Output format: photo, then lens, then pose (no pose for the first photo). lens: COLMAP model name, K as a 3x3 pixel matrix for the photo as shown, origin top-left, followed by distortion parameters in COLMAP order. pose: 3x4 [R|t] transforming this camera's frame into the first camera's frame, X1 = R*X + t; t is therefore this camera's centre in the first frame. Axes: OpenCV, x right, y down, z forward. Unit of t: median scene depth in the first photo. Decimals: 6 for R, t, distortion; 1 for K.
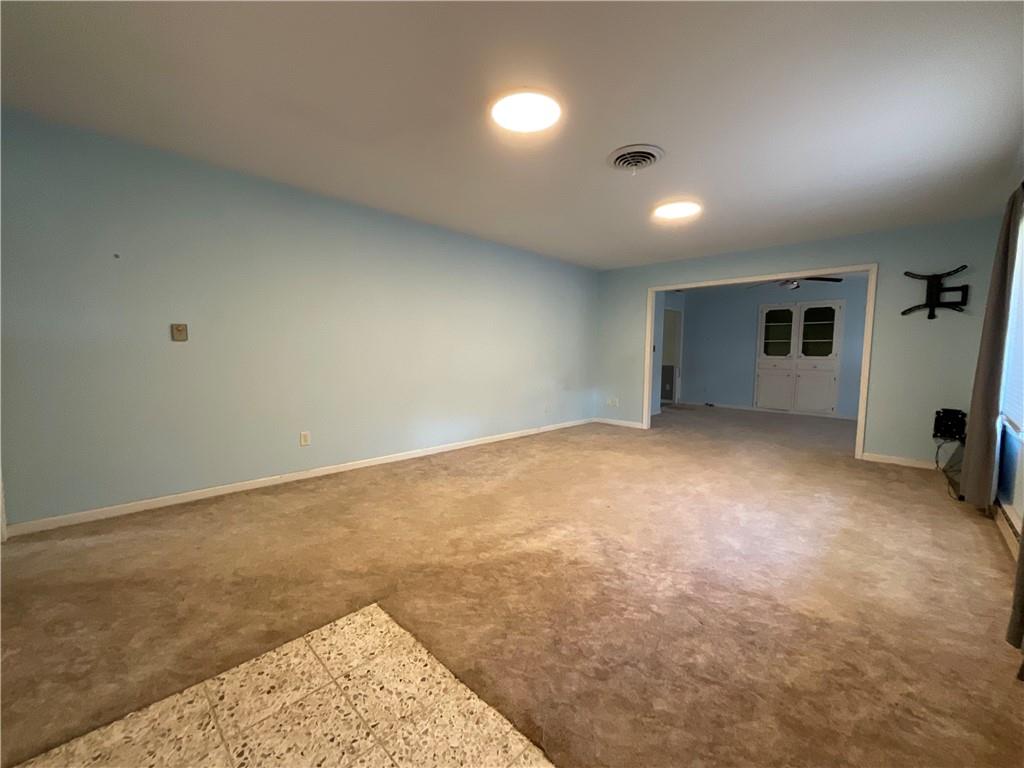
lens RADIAL K [[413.4, 0, 515.7], [0, 413.4, 386.8], [0, 0, 1]] dist [-0.000794, -0.001282]
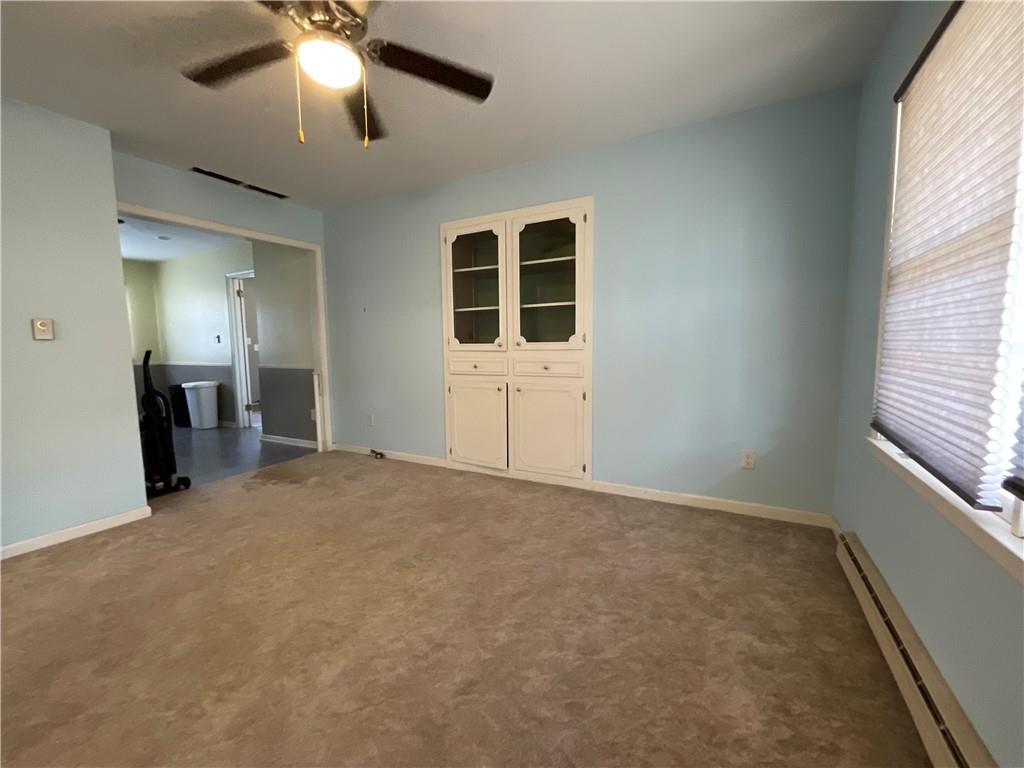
lens RADIAL K [[413.4, 0, 513.0], [0, 413.4, 386.7], [0, 0, 1]] dist [-0.000794, -0.001282]
pose [[0.963380, -0.052078, 0.263032, 0.578790], [0.047154, 0.998575, 0.025004, -0.041018], [-0.263959, -0.011685, 0.964463, 0.604620]]
